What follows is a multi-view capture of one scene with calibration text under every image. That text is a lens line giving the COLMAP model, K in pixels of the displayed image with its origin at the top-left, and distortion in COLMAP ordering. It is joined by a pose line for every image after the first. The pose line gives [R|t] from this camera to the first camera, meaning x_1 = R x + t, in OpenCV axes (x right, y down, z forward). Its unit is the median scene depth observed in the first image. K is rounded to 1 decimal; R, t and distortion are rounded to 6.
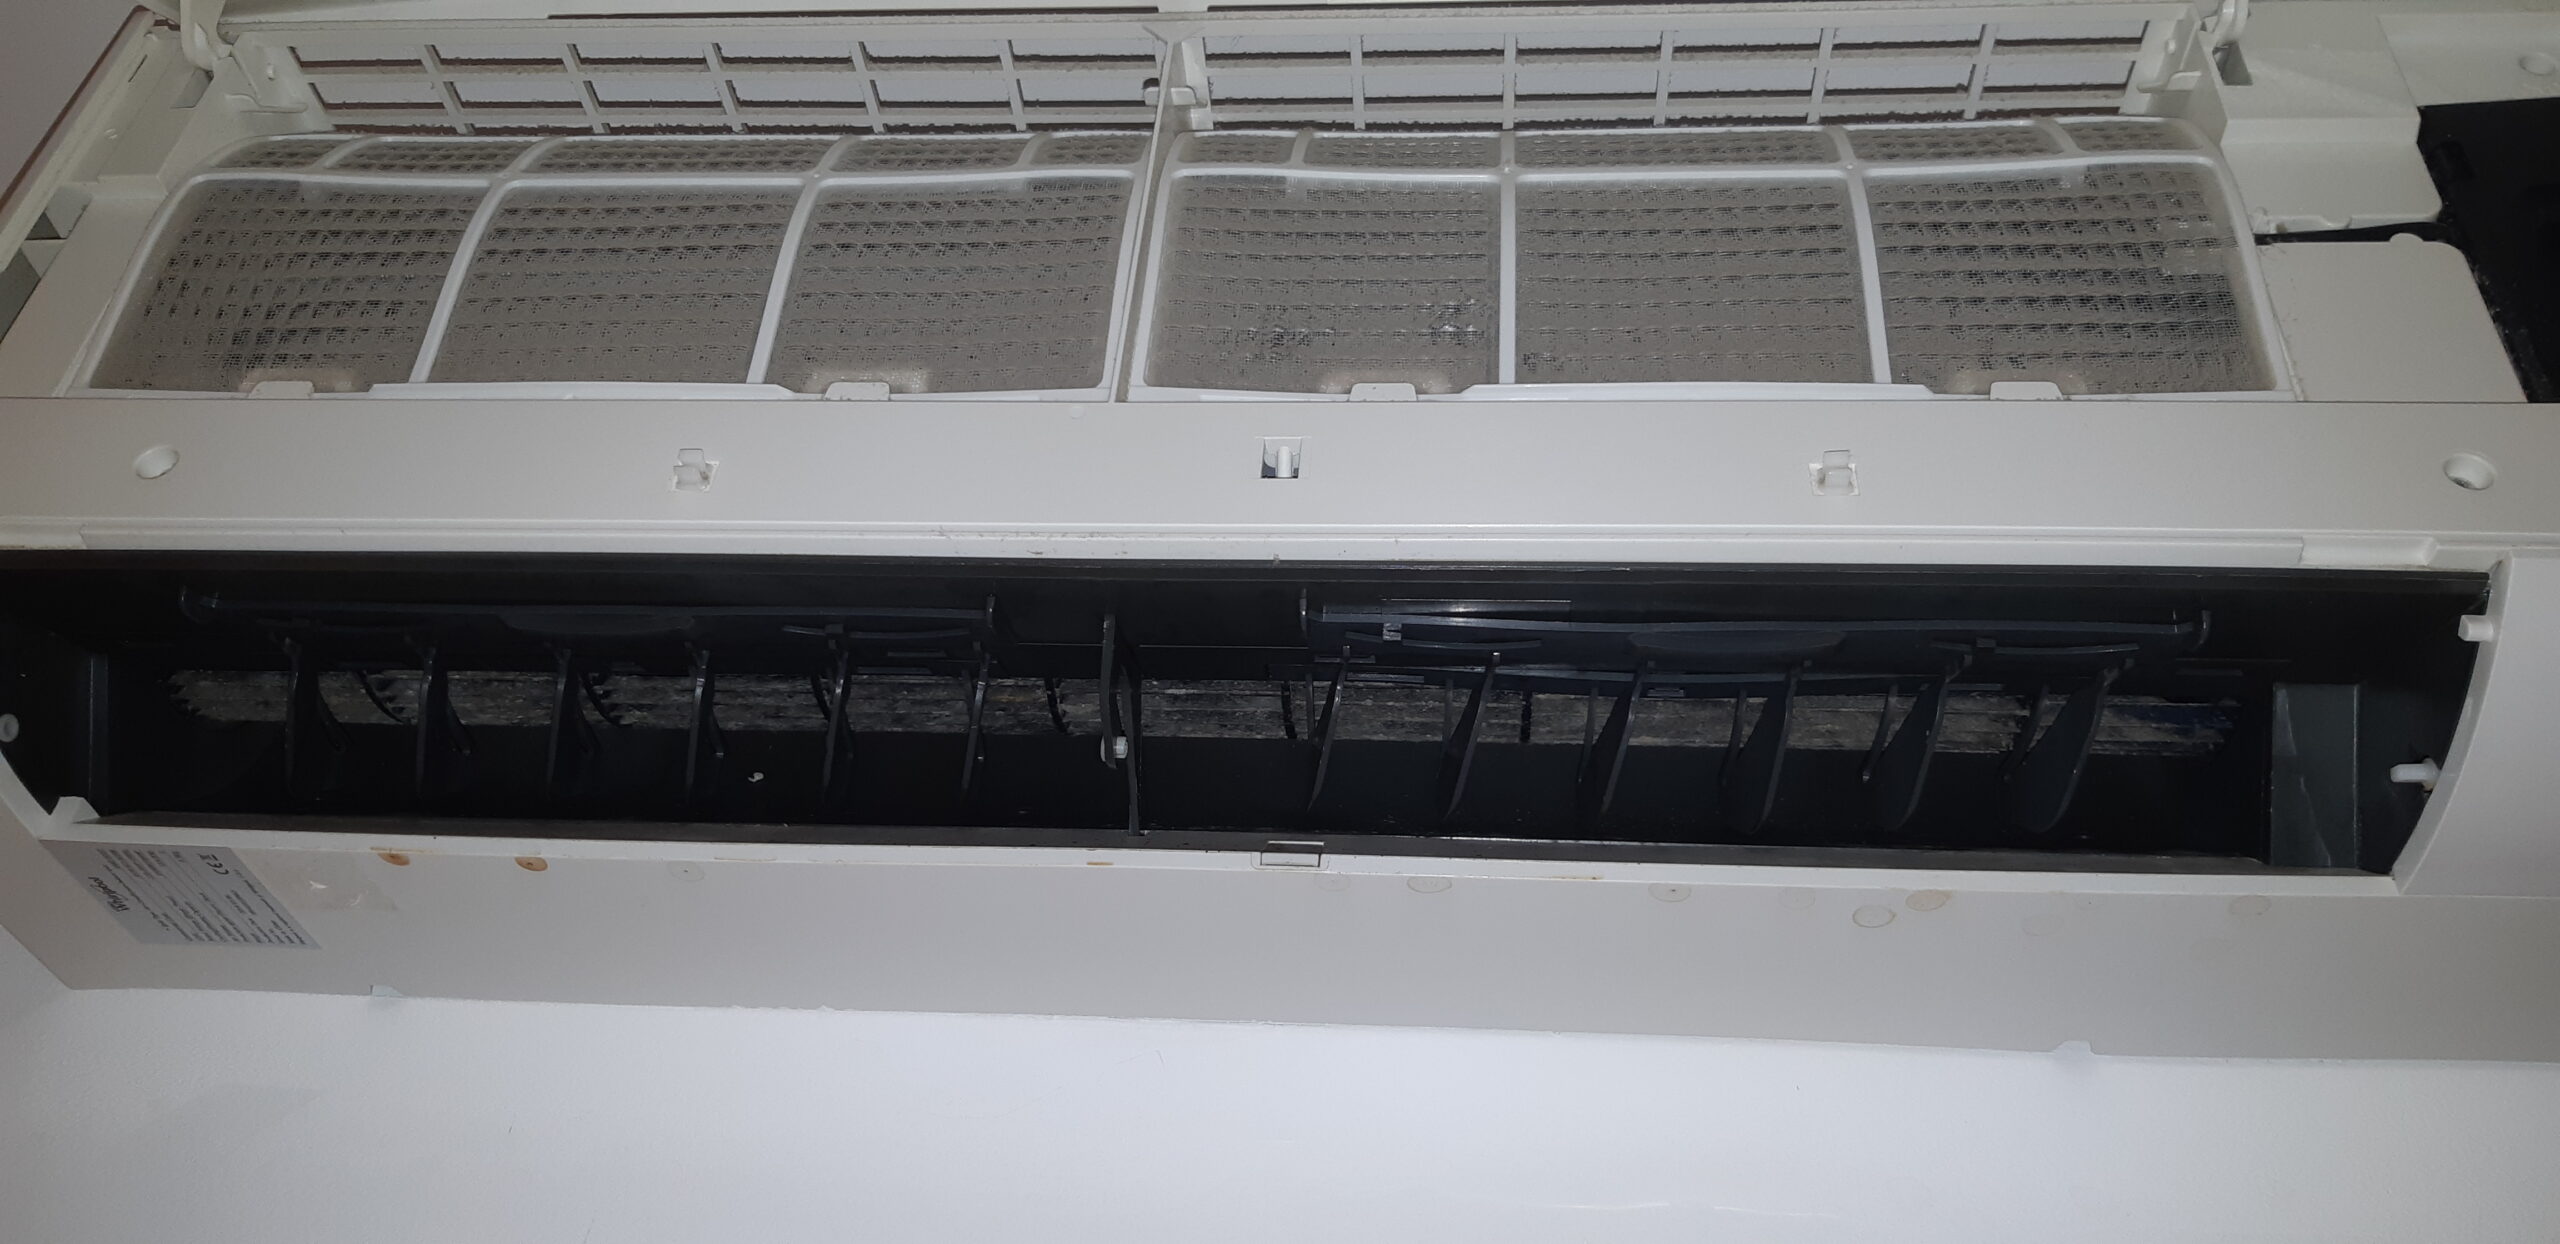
lens RADIAL K [[1987.8, 0, 1280.0], [0, 1987.8, 622.0], [0, 0, 1]] dist [0.083431, -0.125666]
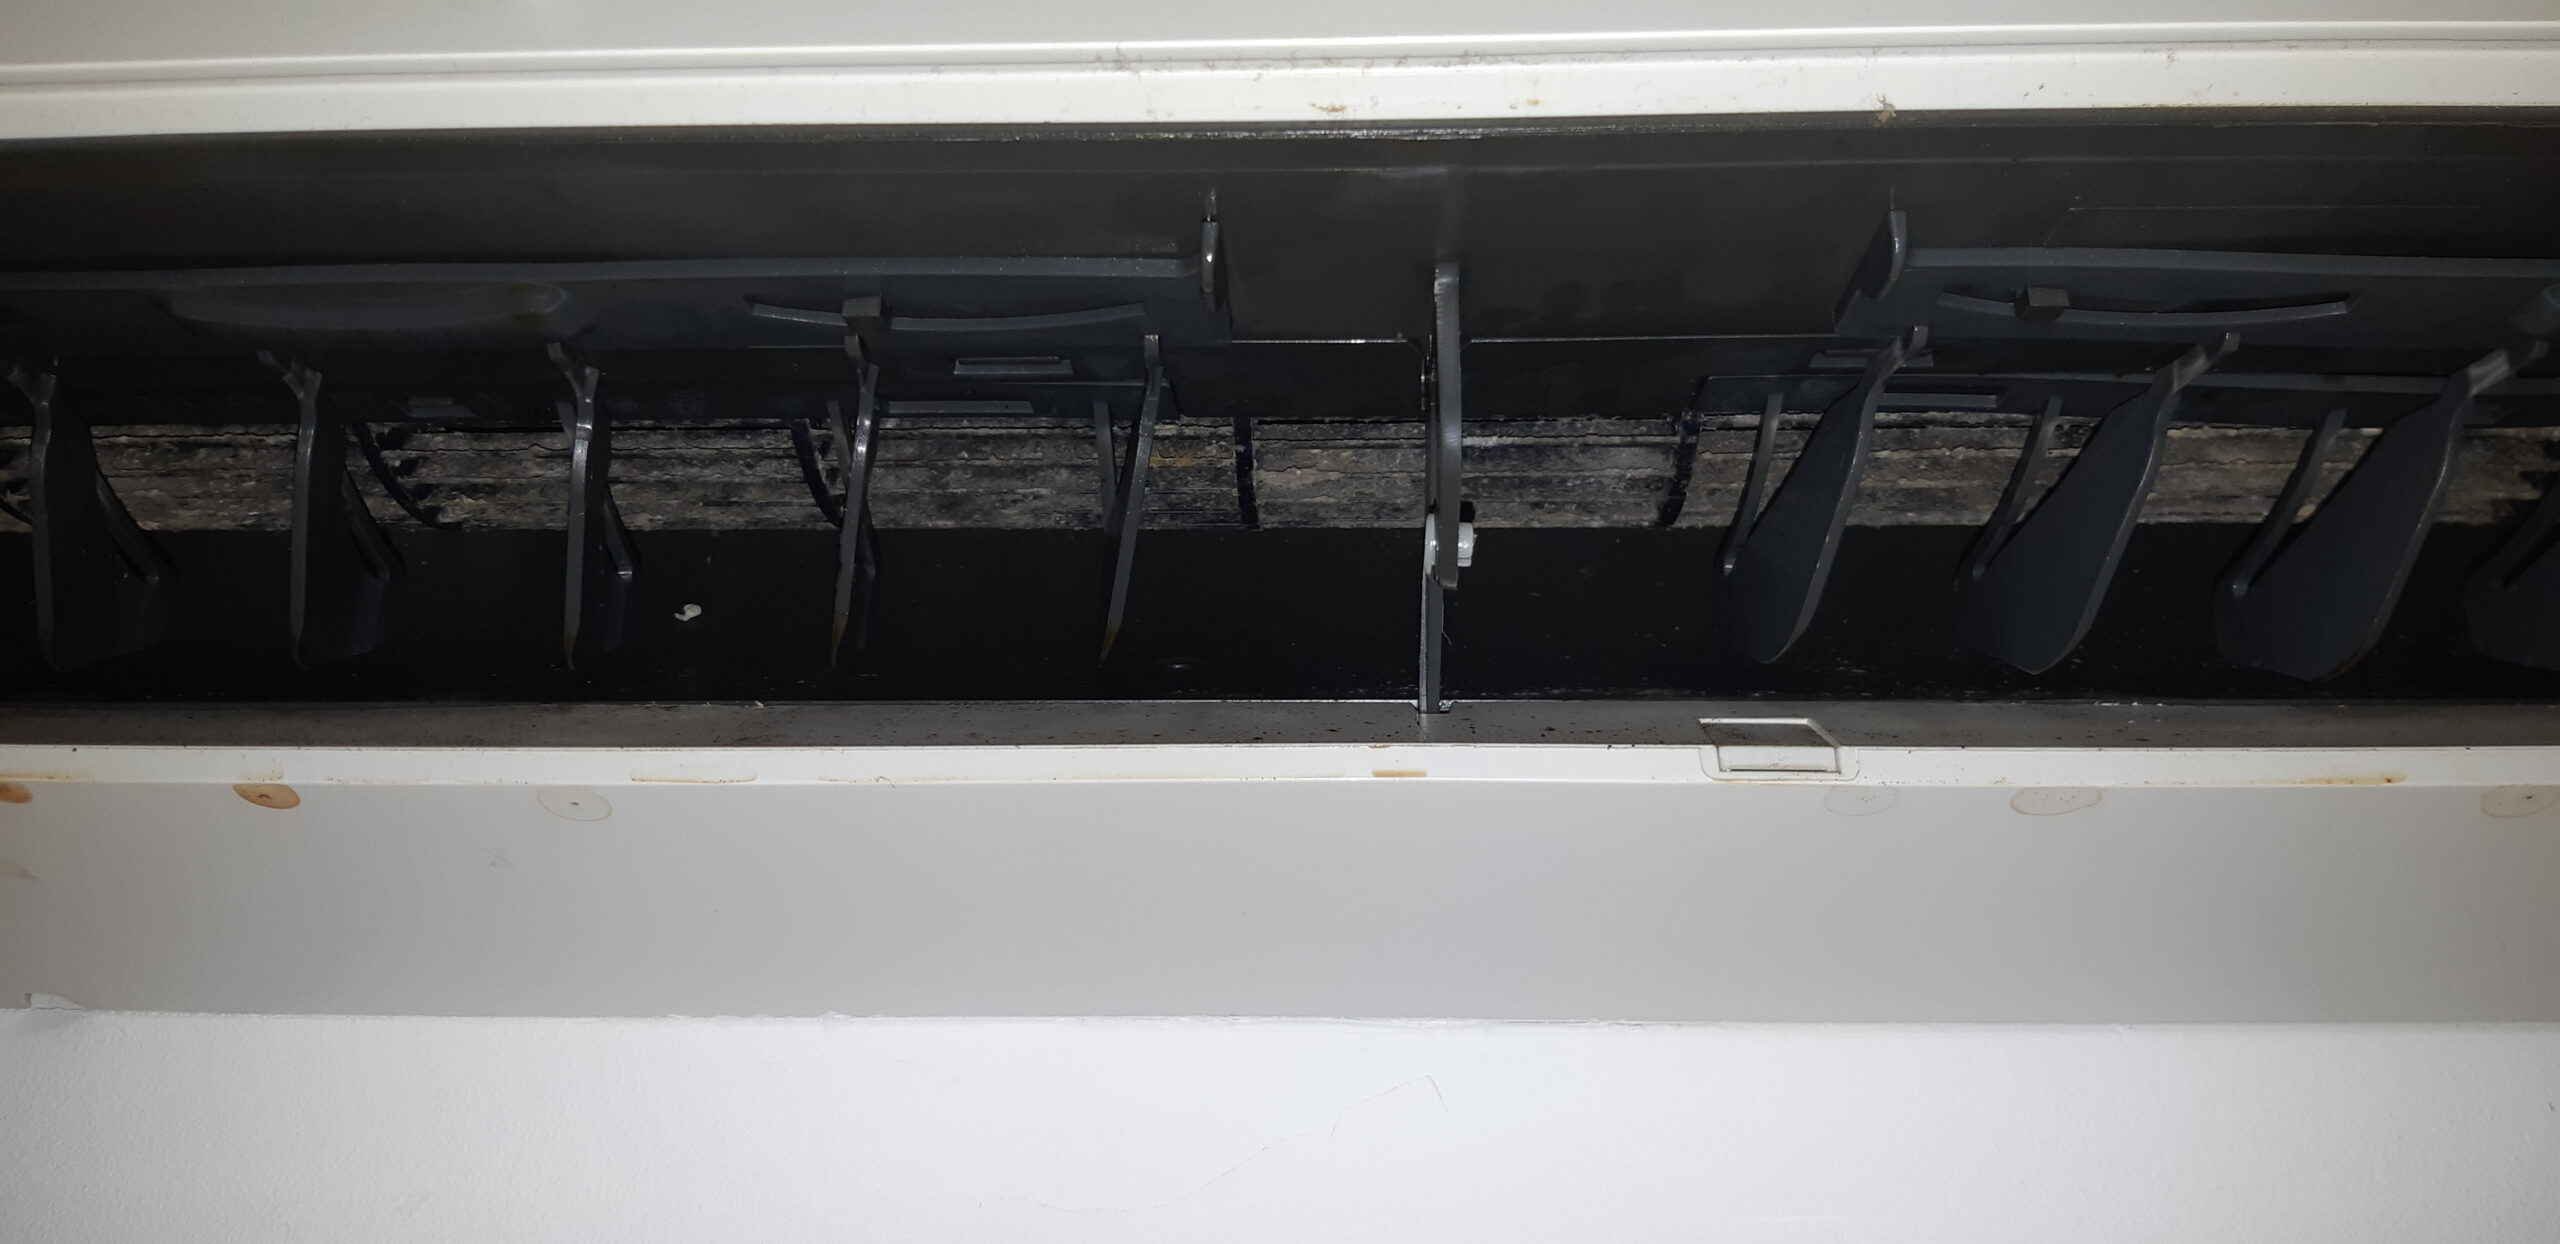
lens RADIAL K [[2134.0, 0, 1280.0], [0, 2134.0, 622.0], [0, 0, 1]] dist [0.108651, -0.240617]
pose [[0.999161, -0.022488, 0.034227, -0.134886], [0.019108, 0.995192, 0.096059, 0.029103], [-0.036222, -0.095324, 0.994787, 0.452077]]
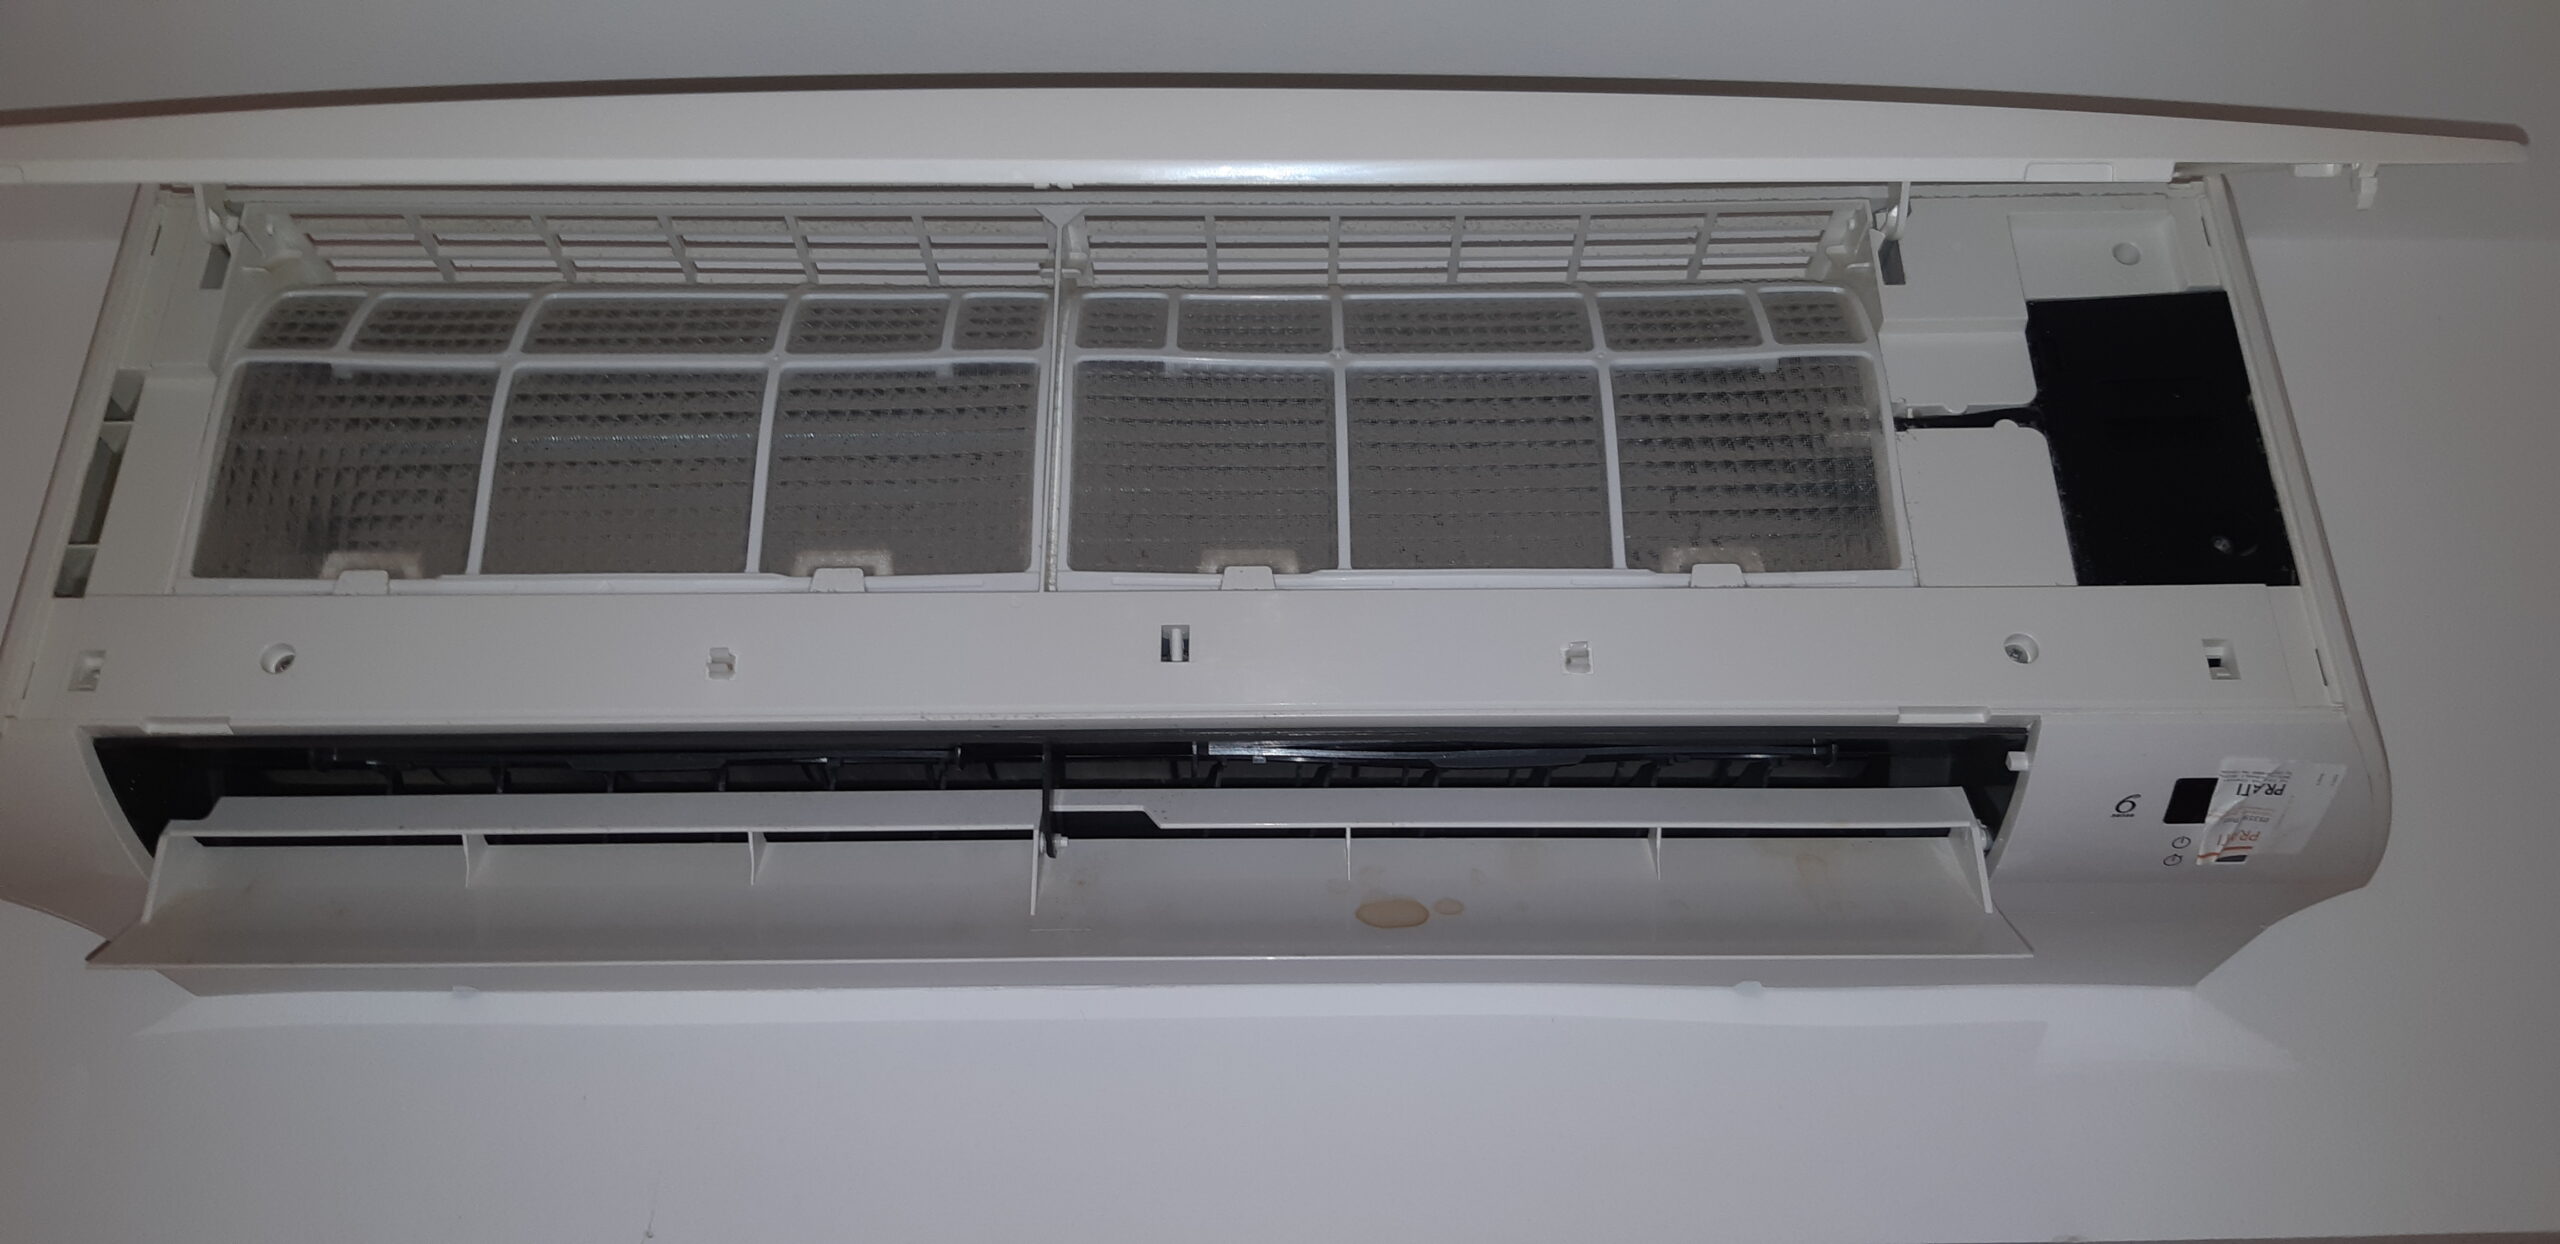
lens RADIAL K [[1987.8, 0, 1280.0], [0, 1987.8, 622.0], [0, 0, 1]] dist [0.083431, -0.125666]
pose [[0.995410, -0.038157, 0.087768, -0.041164], [0.020443, 0.980690, 0.194496, -0.315450], [-0.093495, -0.191809, 0.976969, -0.267940]]
